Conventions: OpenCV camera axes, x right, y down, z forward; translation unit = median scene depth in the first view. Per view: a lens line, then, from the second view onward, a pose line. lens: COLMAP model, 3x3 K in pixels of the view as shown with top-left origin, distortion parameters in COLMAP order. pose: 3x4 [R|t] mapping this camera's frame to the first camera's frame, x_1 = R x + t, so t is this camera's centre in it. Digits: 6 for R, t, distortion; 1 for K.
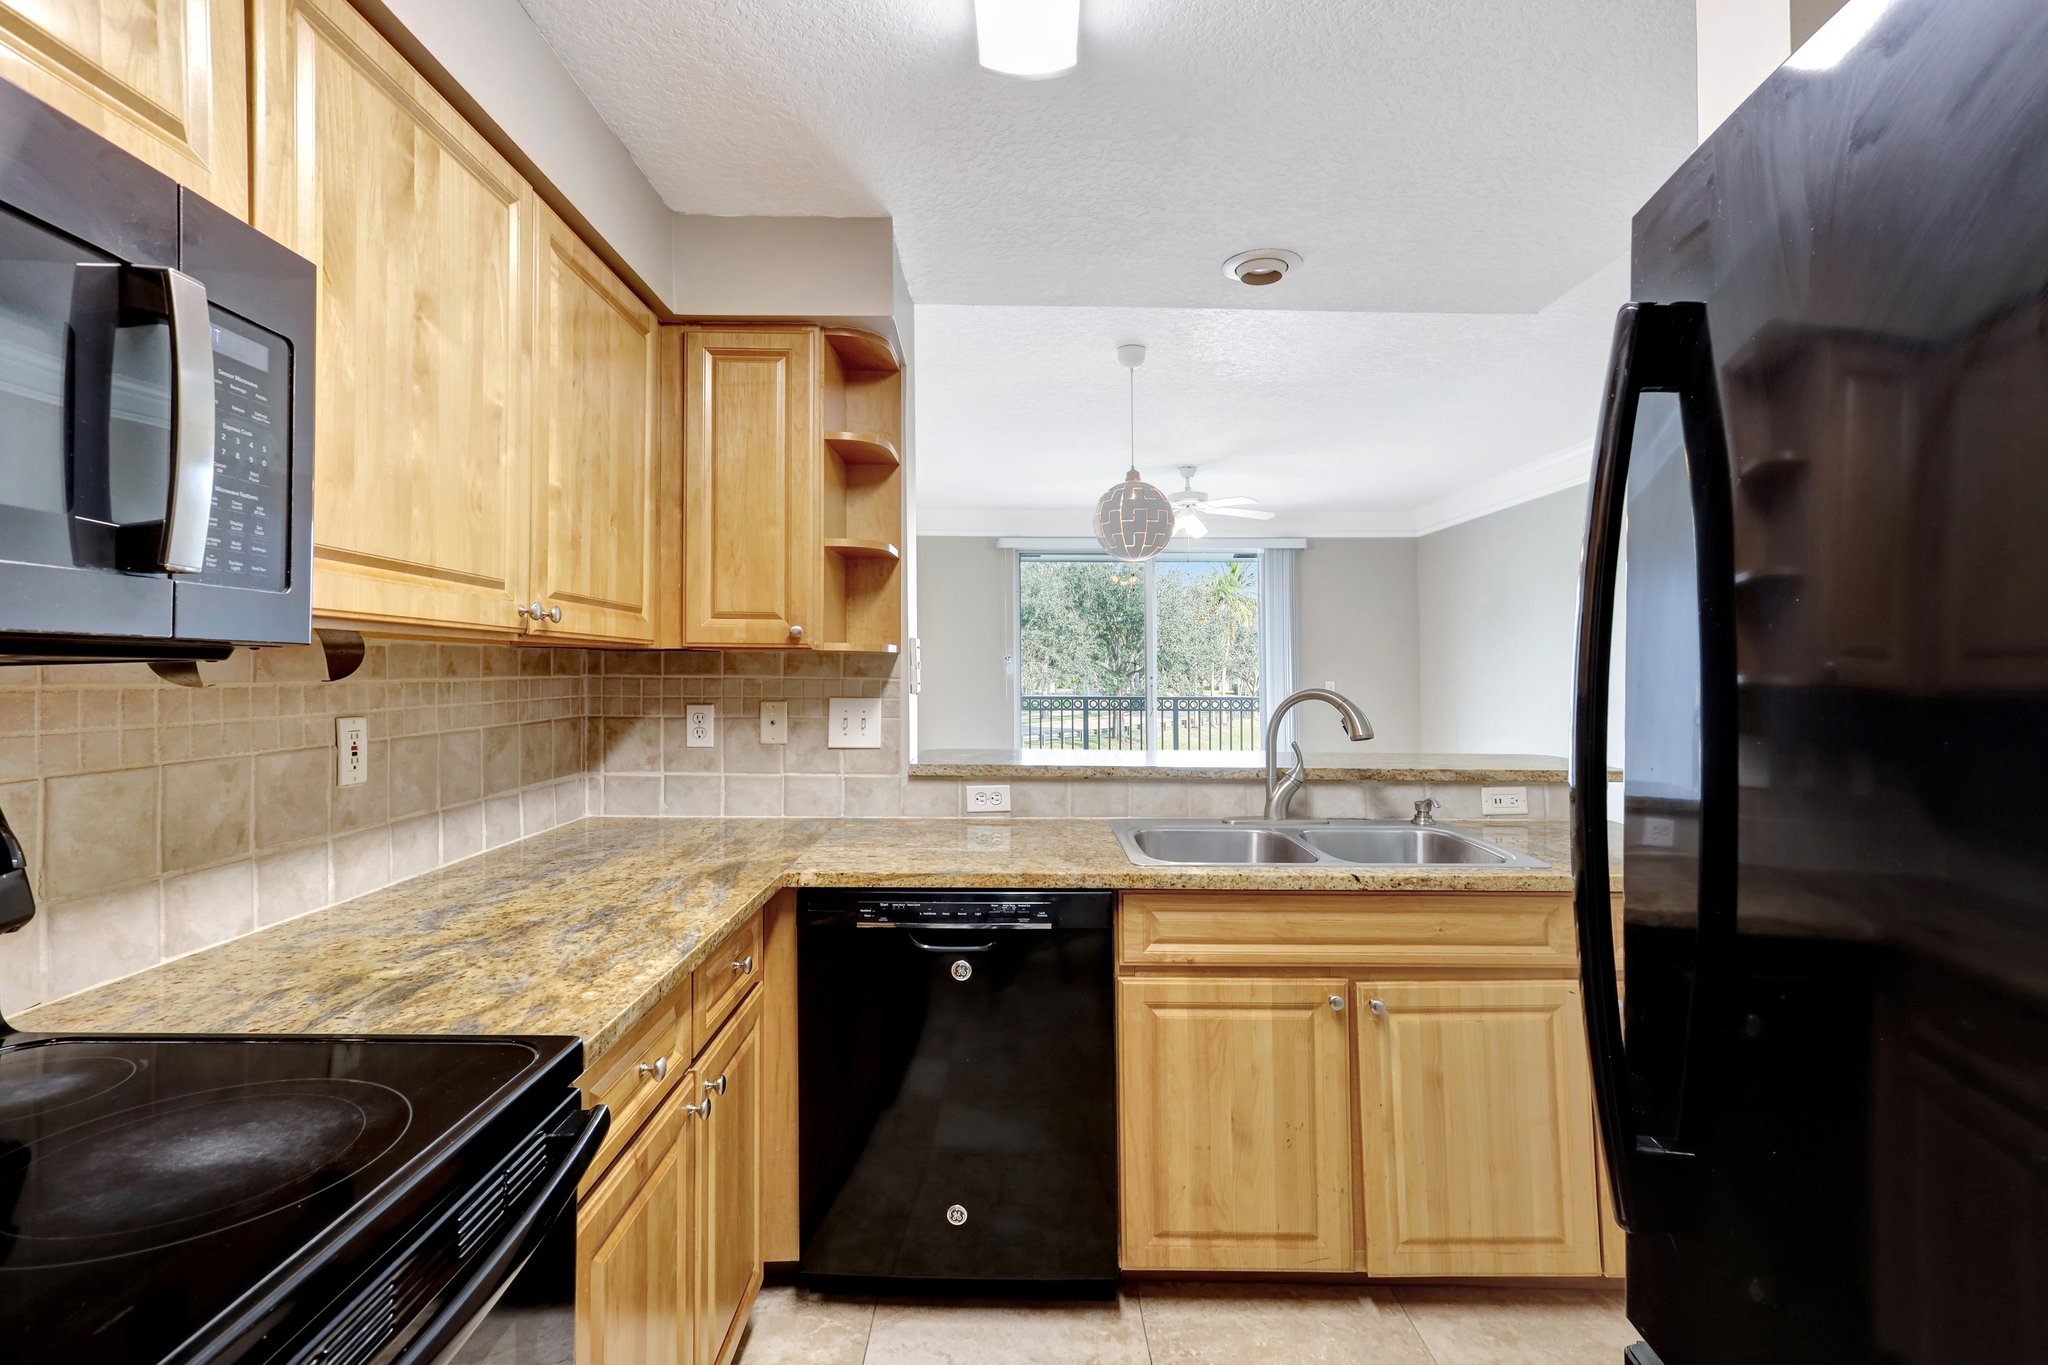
lens RADIAL K [[935.8, 0, 983.2], [0, 935.8, 662.0], [0, 0, 1]] dist [0.002092, 0.000062]
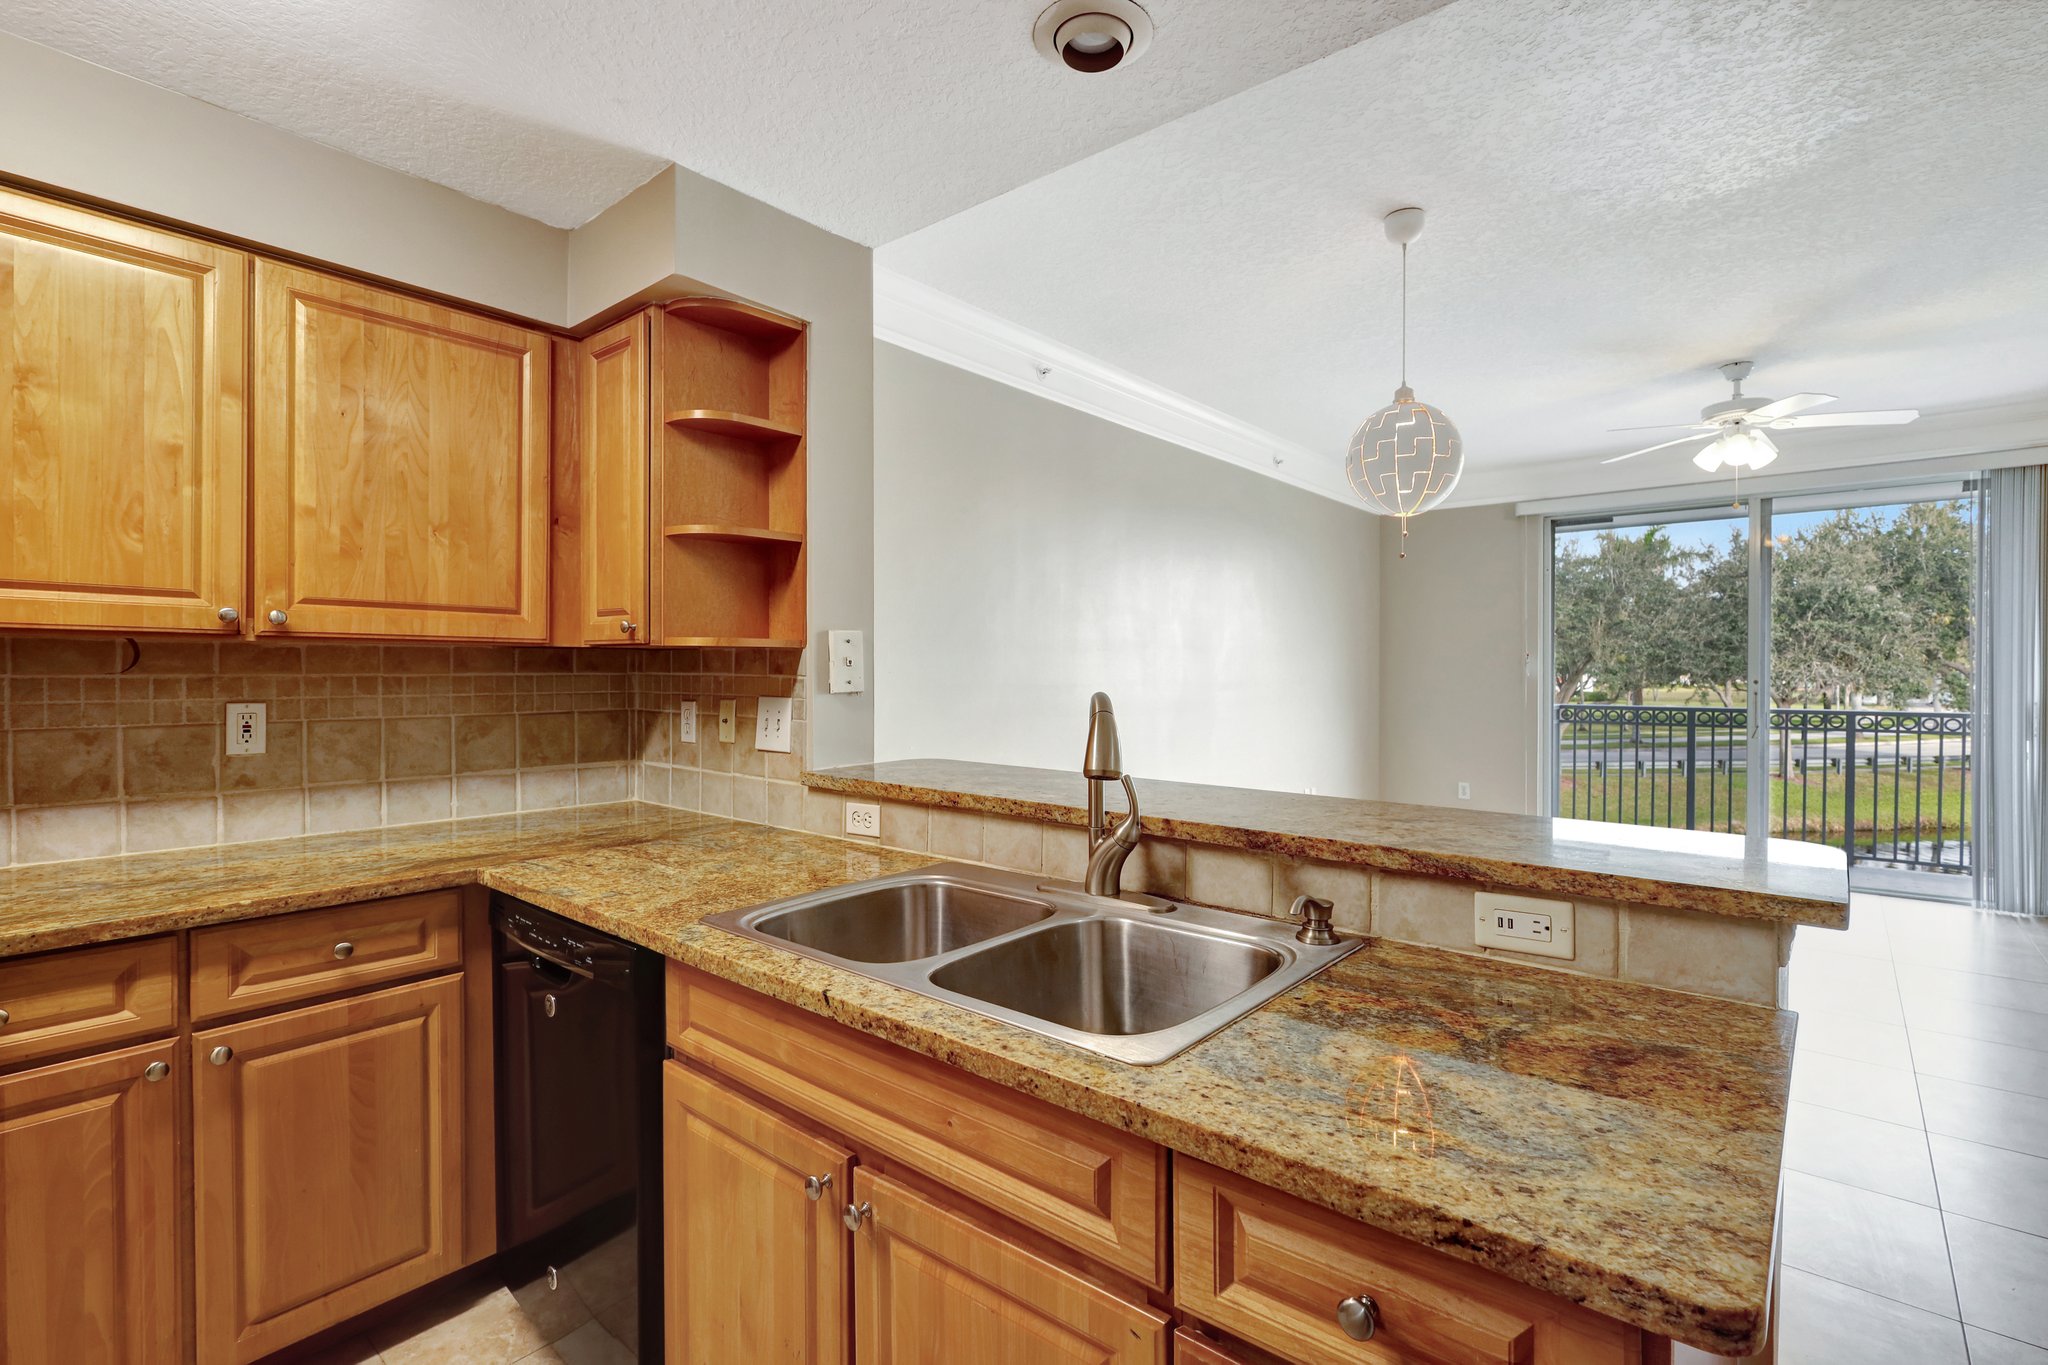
lens RADIAL K [[932.3, 0, 1024.0], [0, 932.3, 682.5], [0, 0, 1]] dist [-0.004510, 0.000166]
pose [[0.780859, 0.006121, -0.624678, 0.987244], [0.005648, 0.999842, 0.016857, 0.015575], [0.624682, -0.016692, 0.780701, 0.679457]]
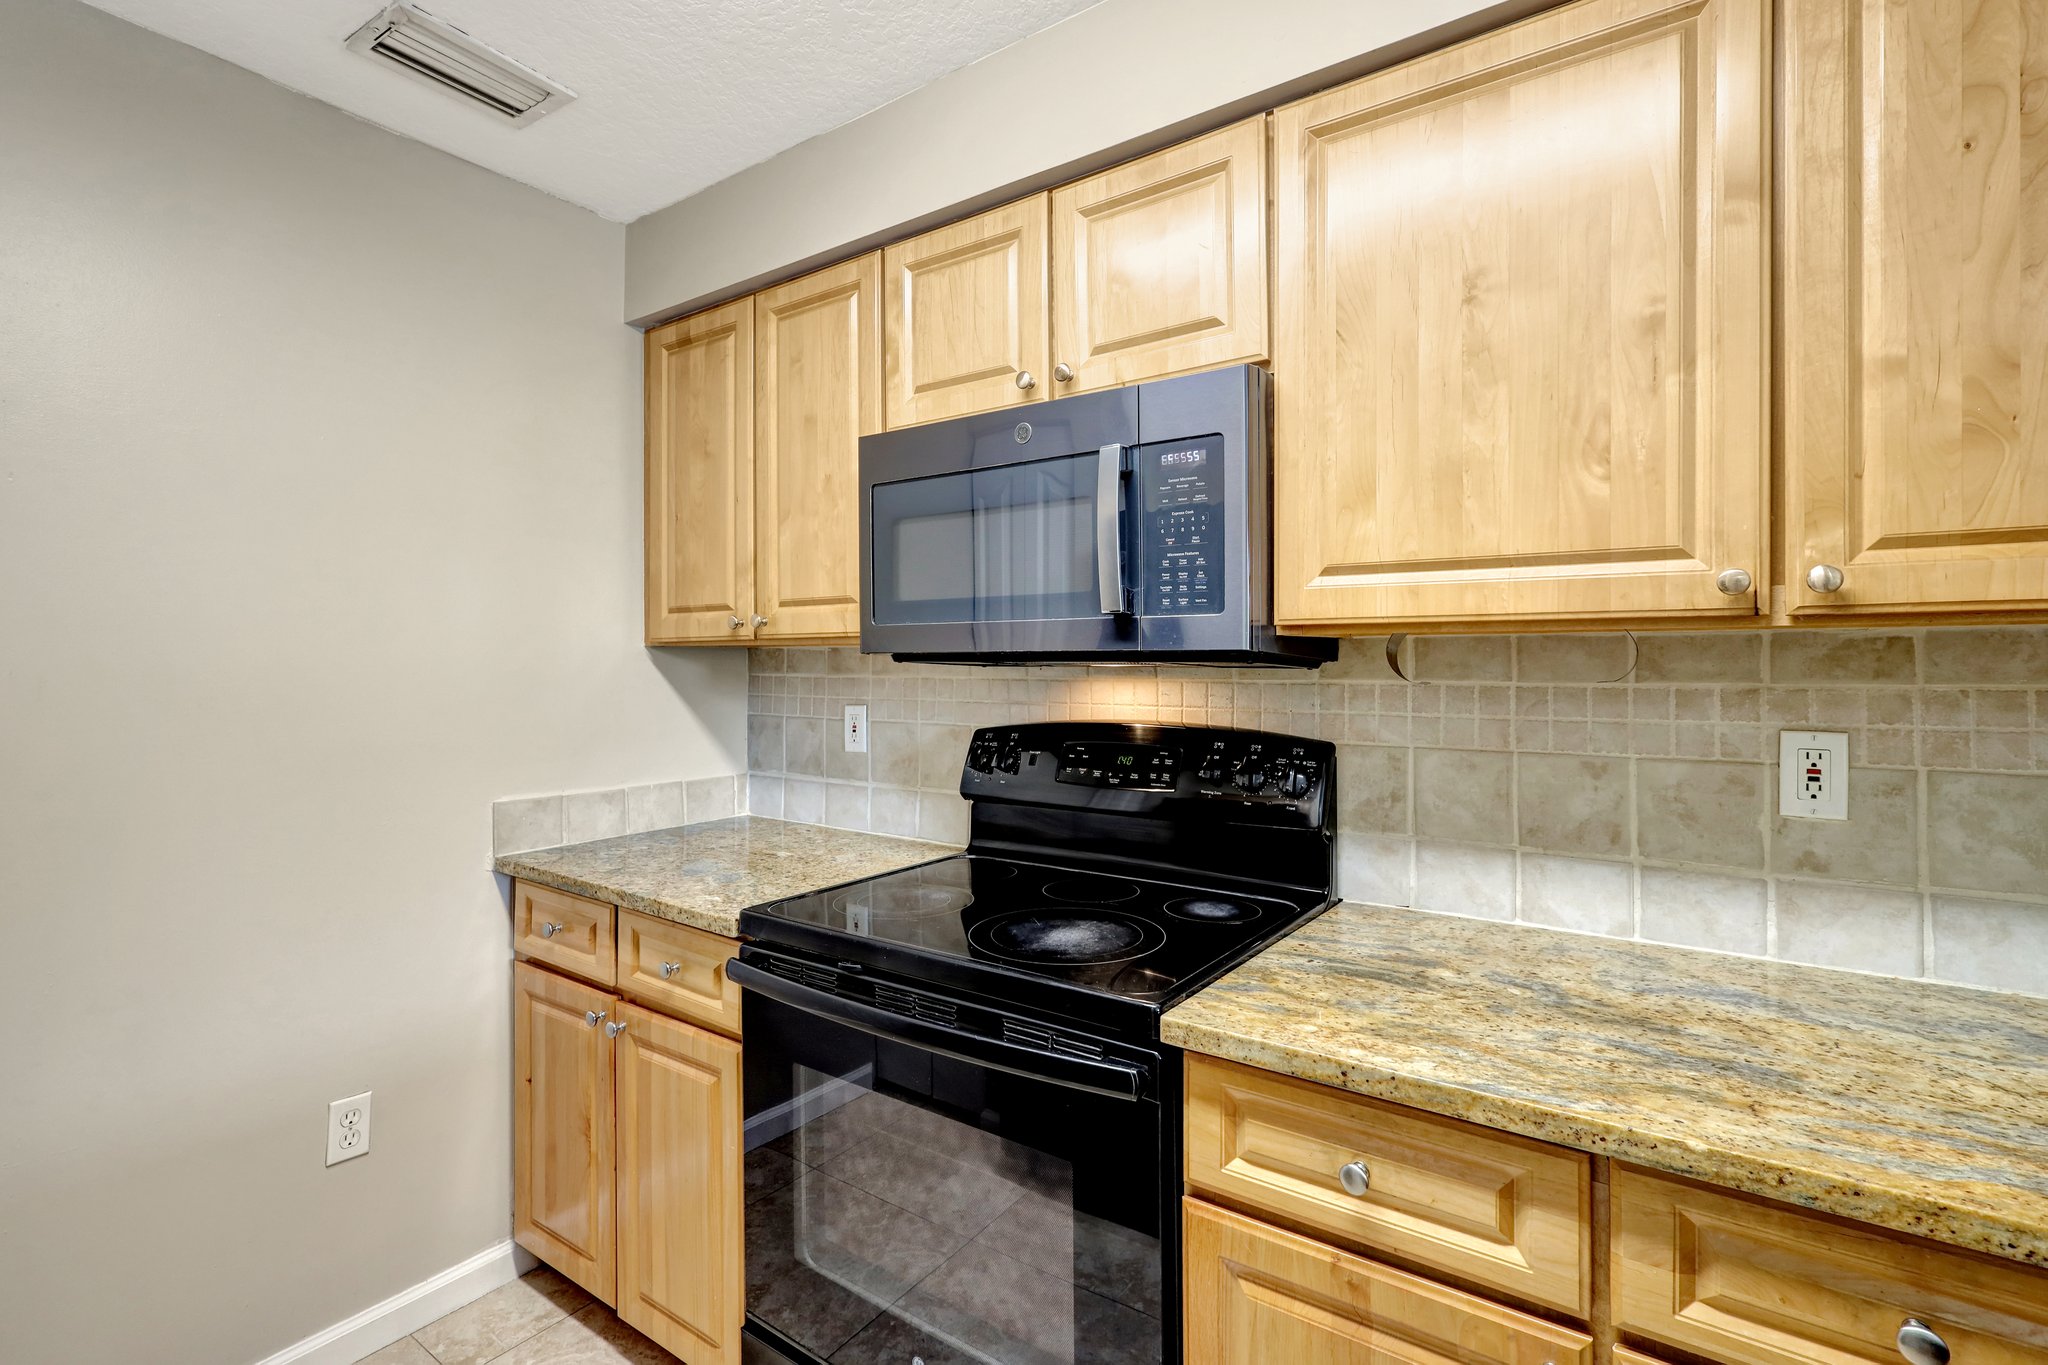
lens RADIAL K [[961.9, 0, 1029.0], [0, 961.9, 655.9], [0, 0, 1]] dist [0.002490, 0.000888]
pose [[-0.559766, -0.015408, -0.828508, 0.357239], [0.005257, 0.999741, -0.022145, 0.010963], [0.828634, -0.016752, -0.559540, 0.924409]]
